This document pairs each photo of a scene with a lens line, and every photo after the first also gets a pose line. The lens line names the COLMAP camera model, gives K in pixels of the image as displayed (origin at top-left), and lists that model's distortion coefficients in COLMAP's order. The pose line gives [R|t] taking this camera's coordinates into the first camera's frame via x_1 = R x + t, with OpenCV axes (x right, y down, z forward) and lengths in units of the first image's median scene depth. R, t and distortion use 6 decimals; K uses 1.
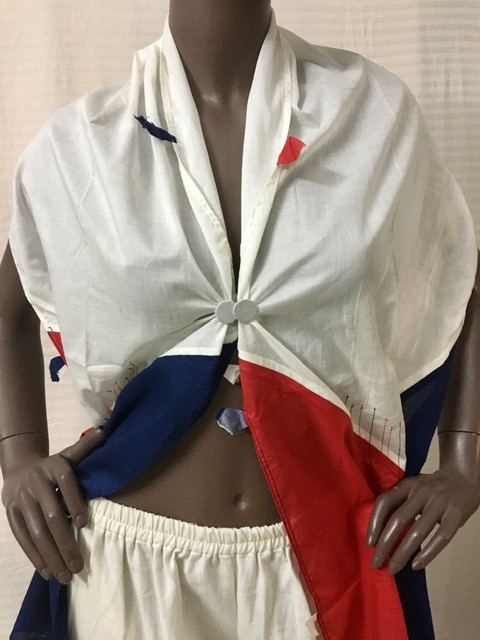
lens RADIAL K [[567.9, 0, 240.0], [0, 567.9, 320.0], [0, 0, 1]] dist [0.053688, -0.100798]
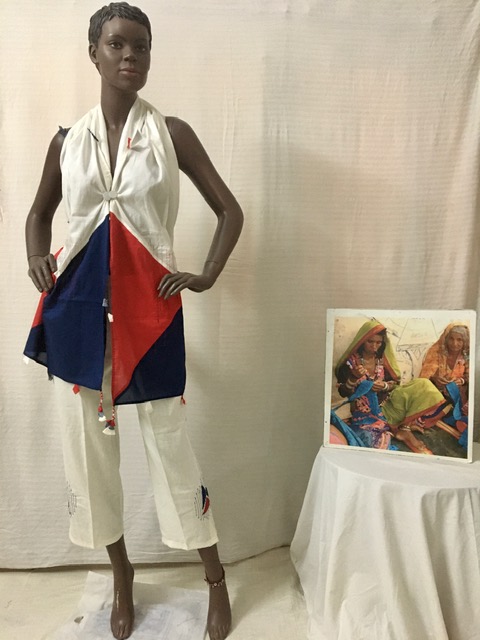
lens RADIAL K [[602.9, 0, 239.0], [0, 602.9, 339.9], [0, 0, 1]] dist [-0.010499, -0.022050]
pose [[0.993763, 0.057770, -0.095381, 0.475657], [-0.065974, 0.994175, -0.085222, 0.455504], [0.089902, 0.090983, 0.991786, -0.937174]]
